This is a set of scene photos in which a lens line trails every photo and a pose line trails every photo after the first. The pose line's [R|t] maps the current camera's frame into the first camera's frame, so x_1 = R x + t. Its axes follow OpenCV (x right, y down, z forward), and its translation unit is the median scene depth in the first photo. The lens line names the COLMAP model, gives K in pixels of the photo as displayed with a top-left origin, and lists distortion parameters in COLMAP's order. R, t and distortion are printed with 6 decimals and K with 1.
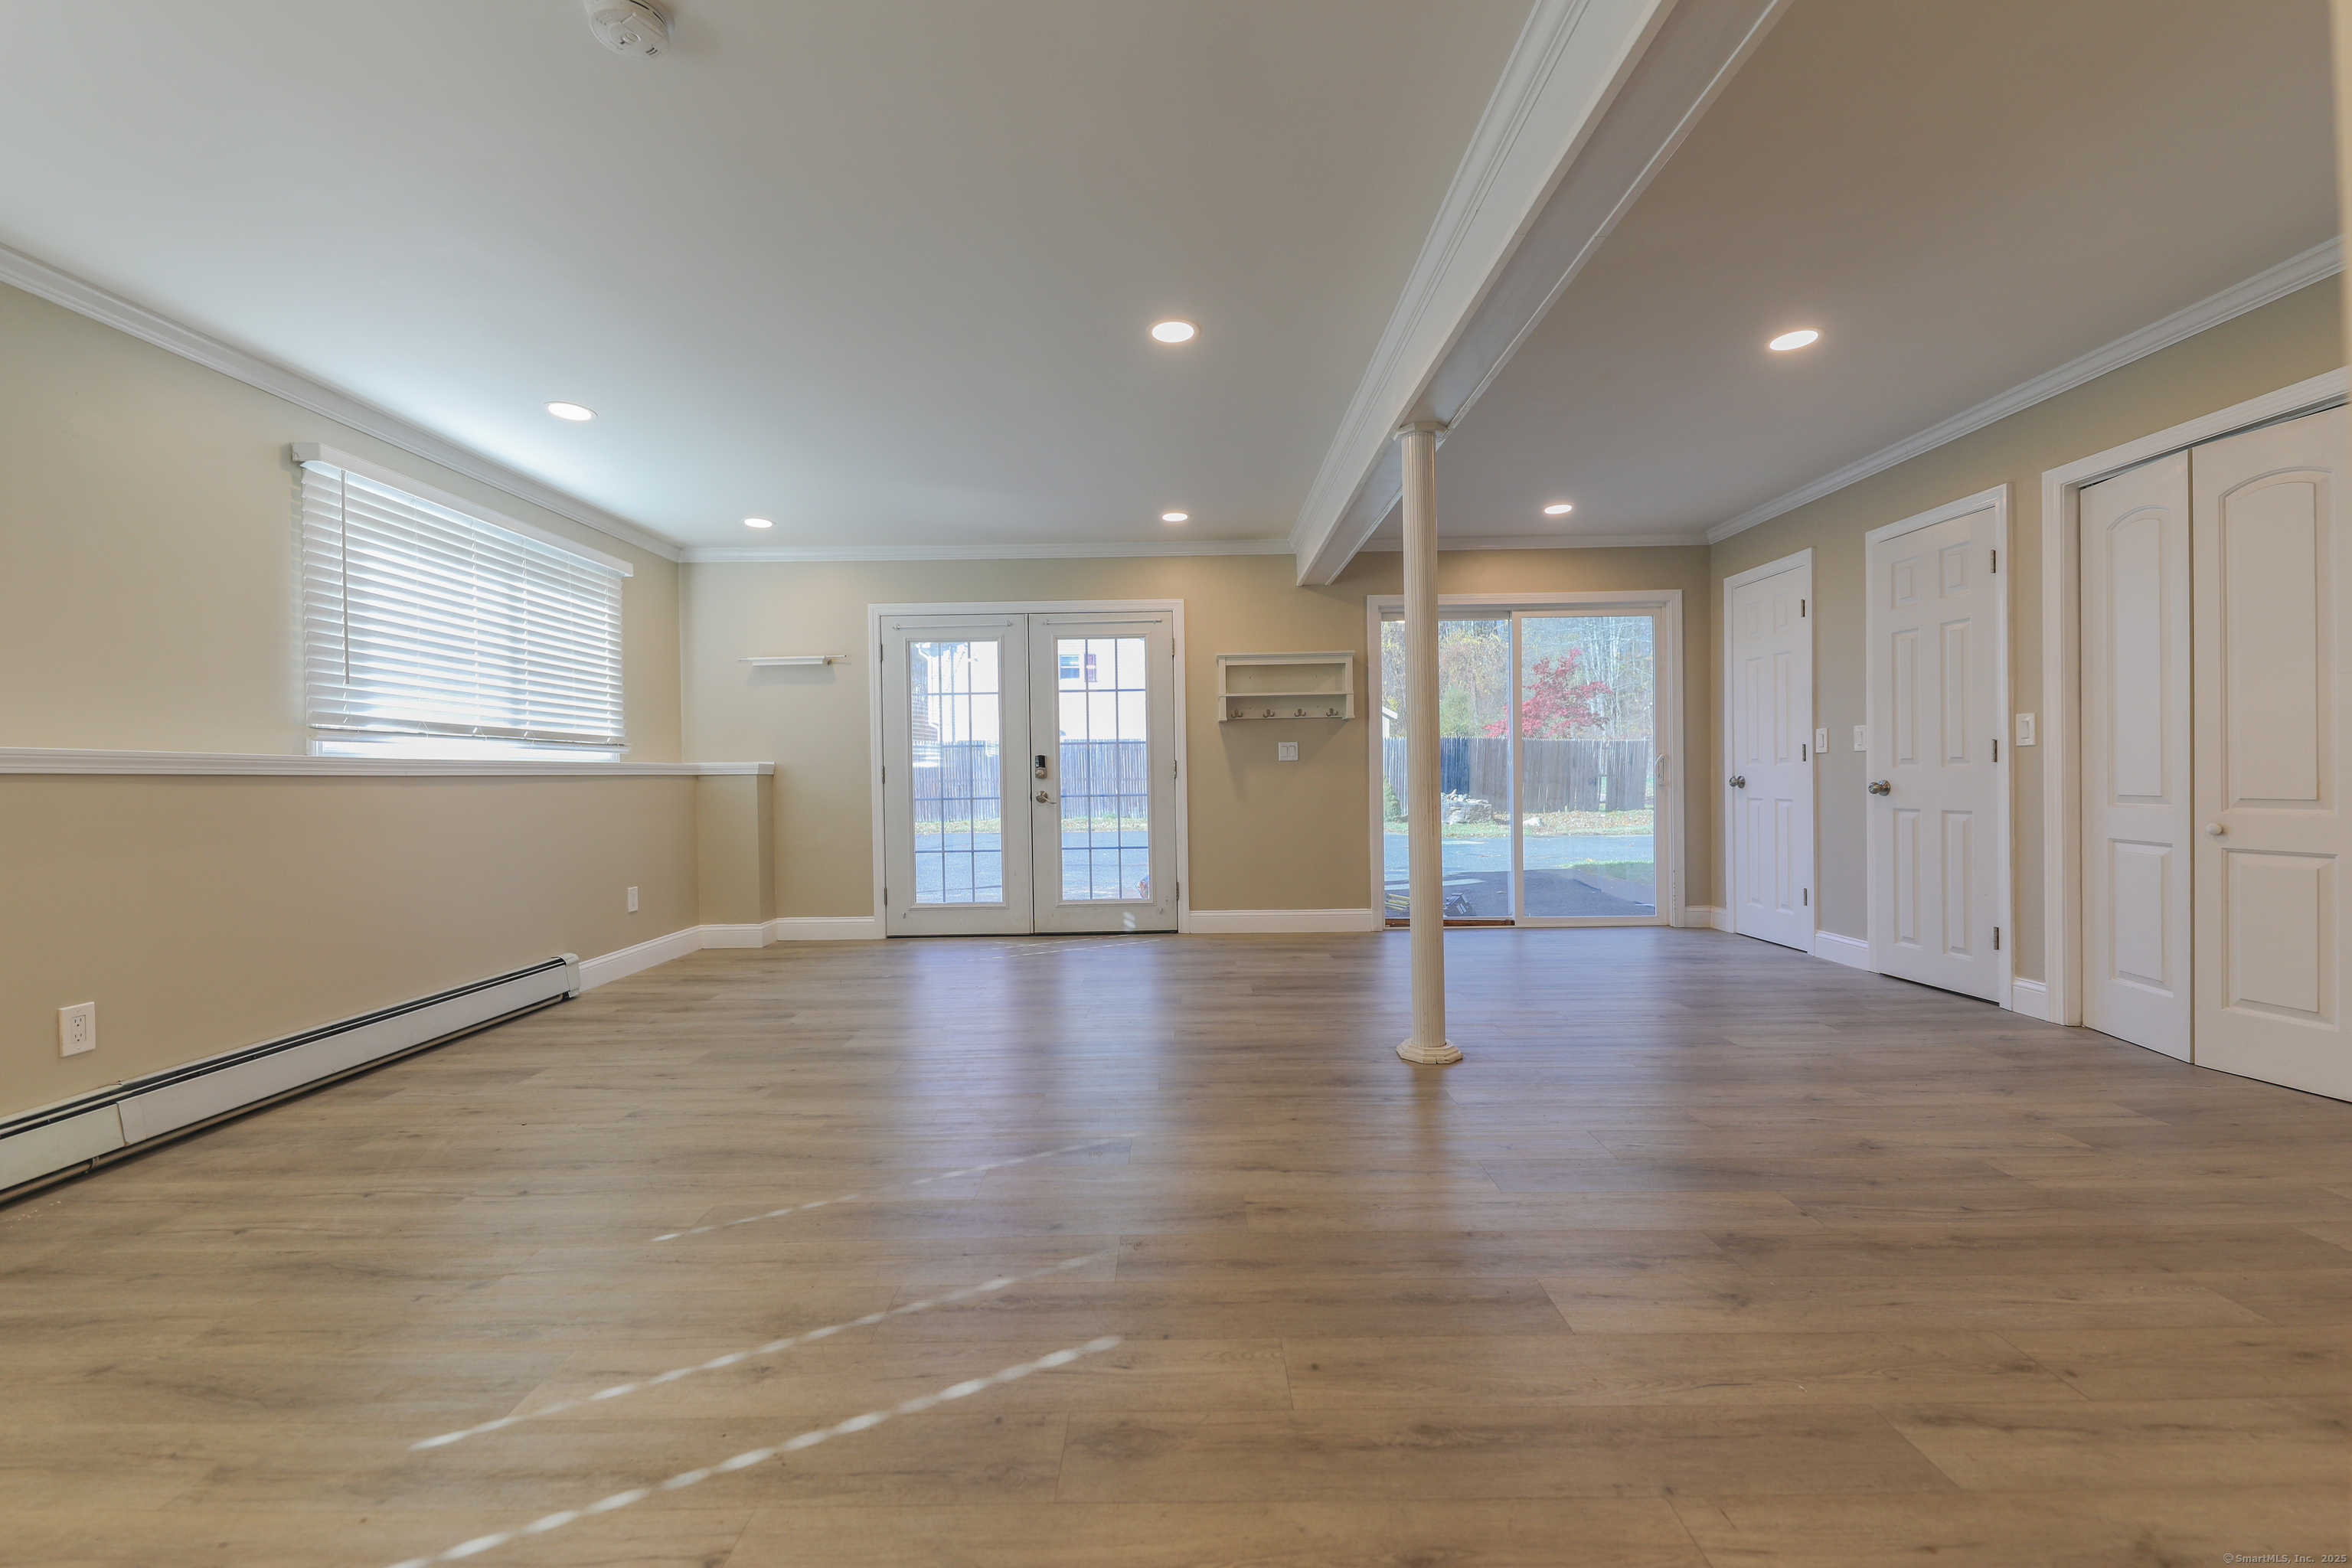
lens RADIAL K [[927.5, 0, 1176.0], [0, 927.5, 784.0], [0, 0, 1]] dist [0.019550, -0.007952]
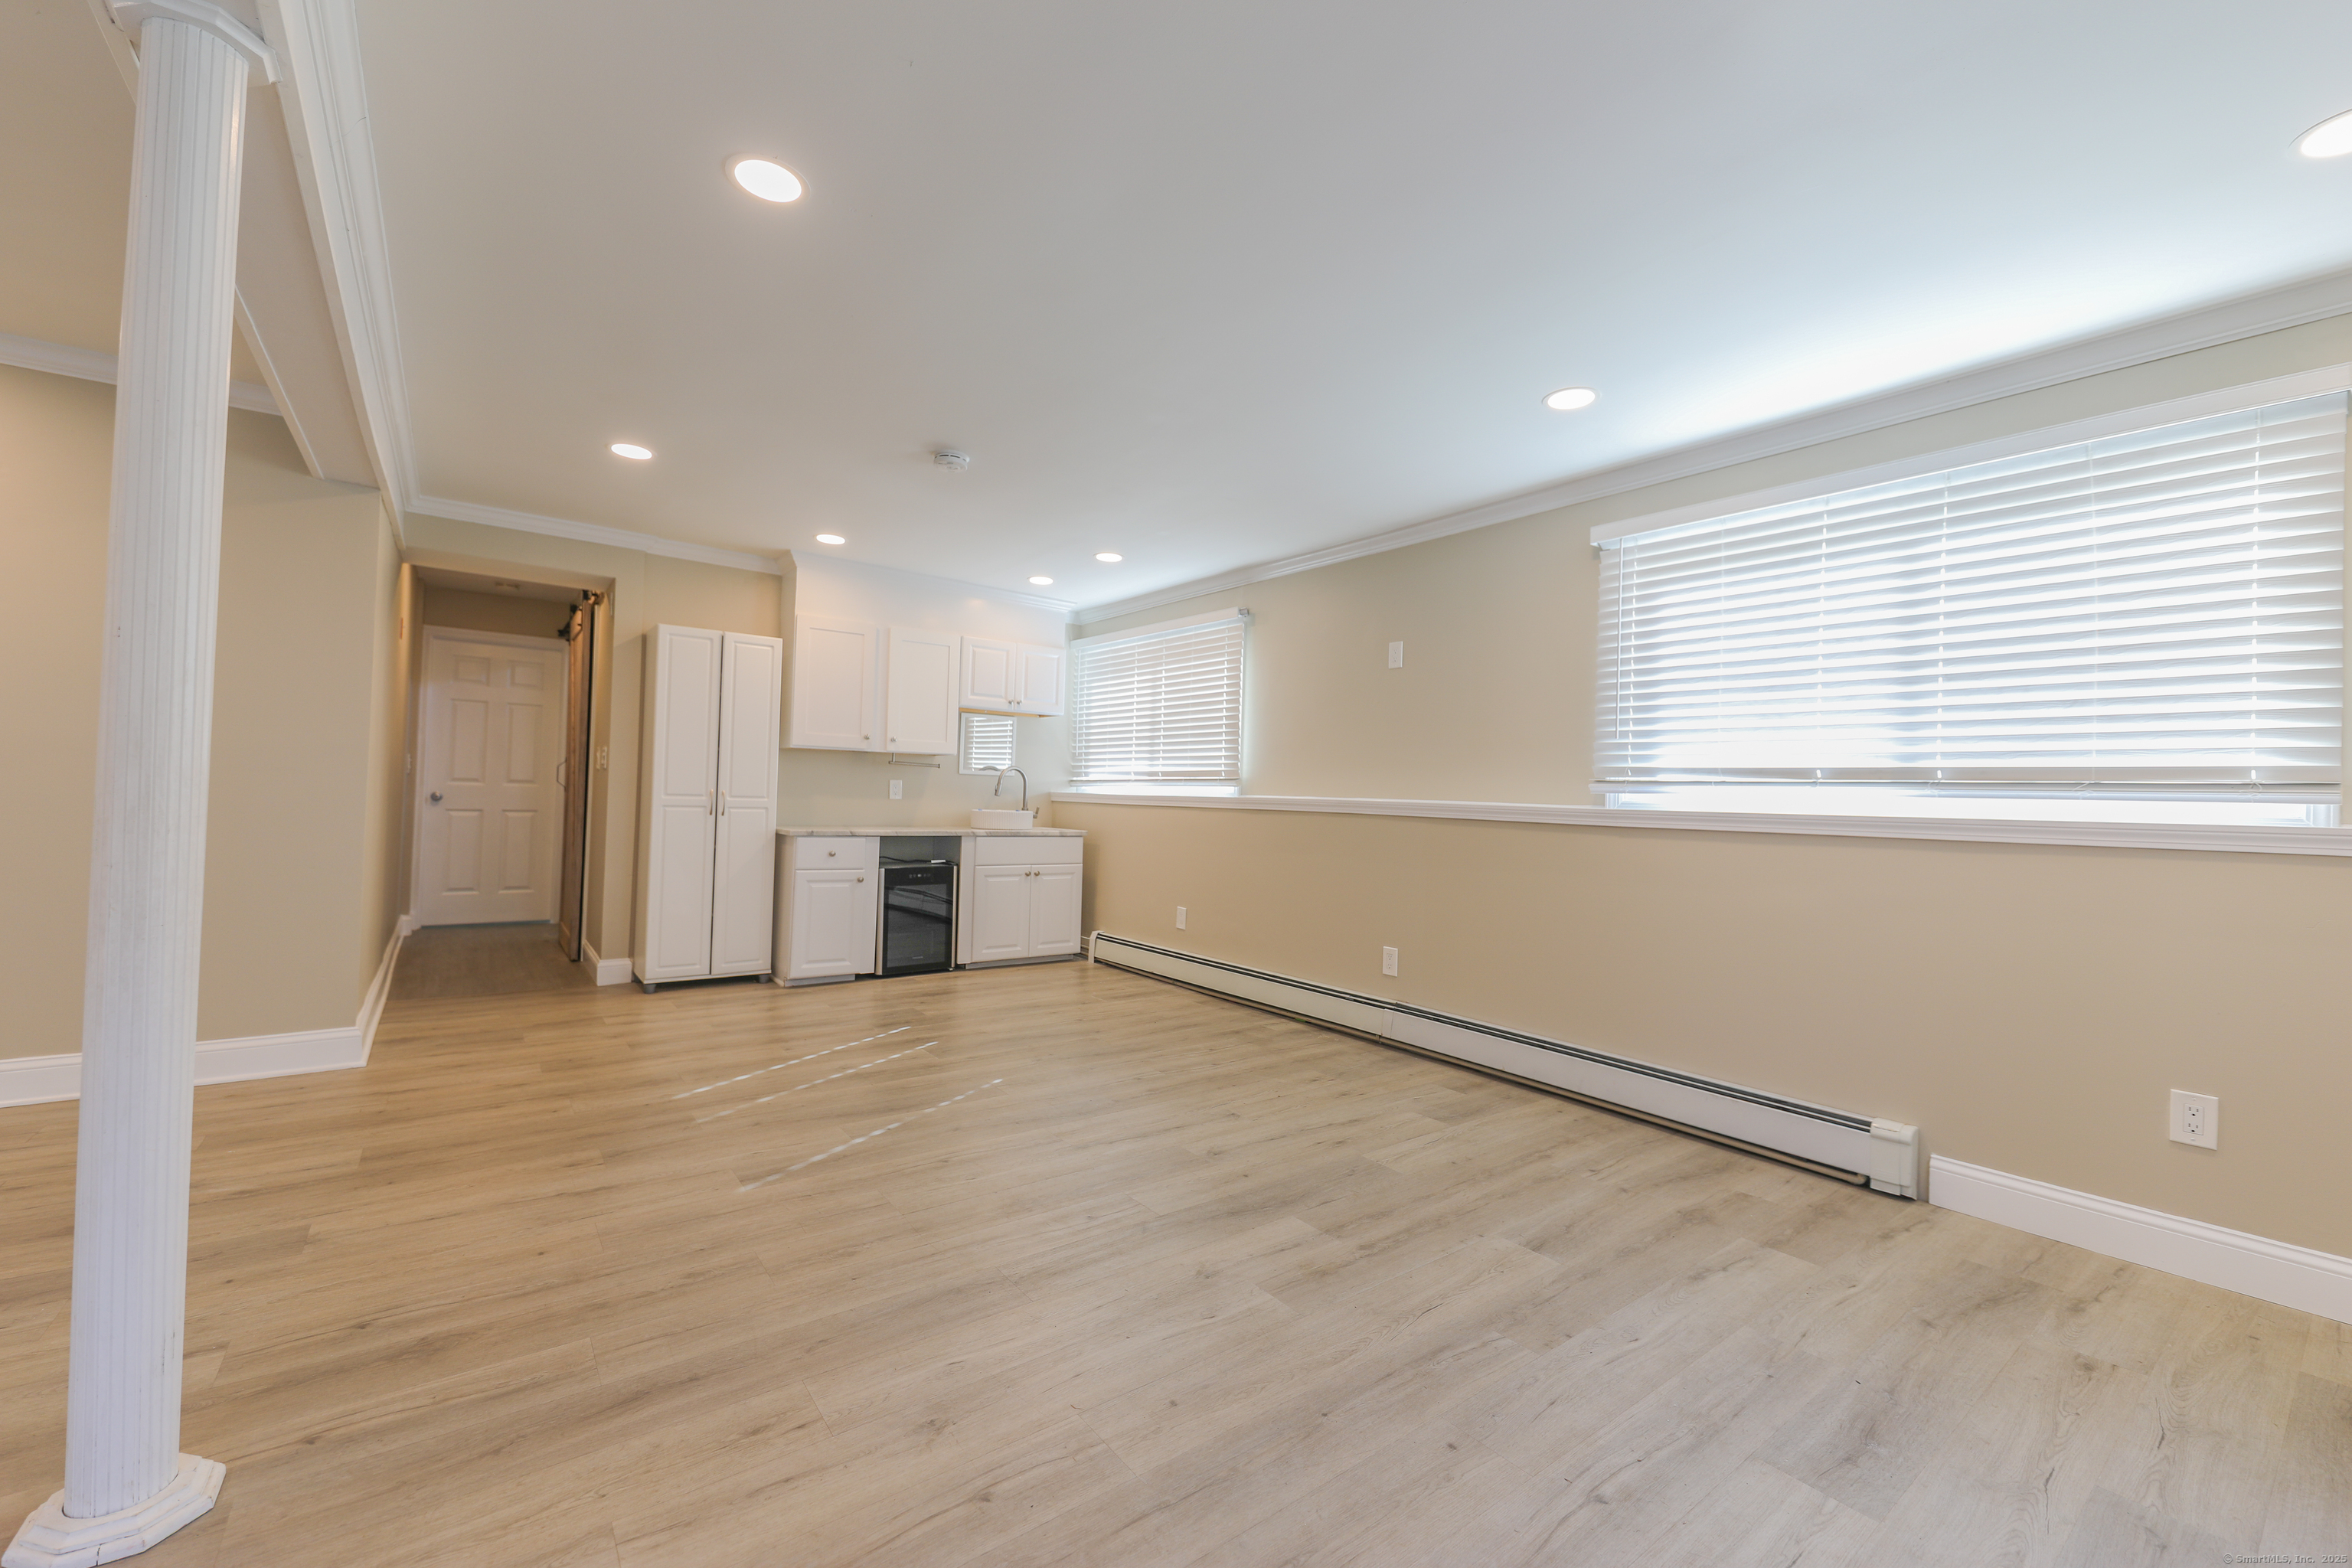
lens RADIAL K [[927.5, 0, 1176.0], [0, 927.5, 784.0], [0, 0, 1]] dist [0.019550, -0.007952]
pose [[-0.791047, -0.018324, -0.611481, 0.168598], [-0.023957, 0.999712, 0.001035, -0.049459], [0.611287, 0.015468, -0.791258, 1.699749]]
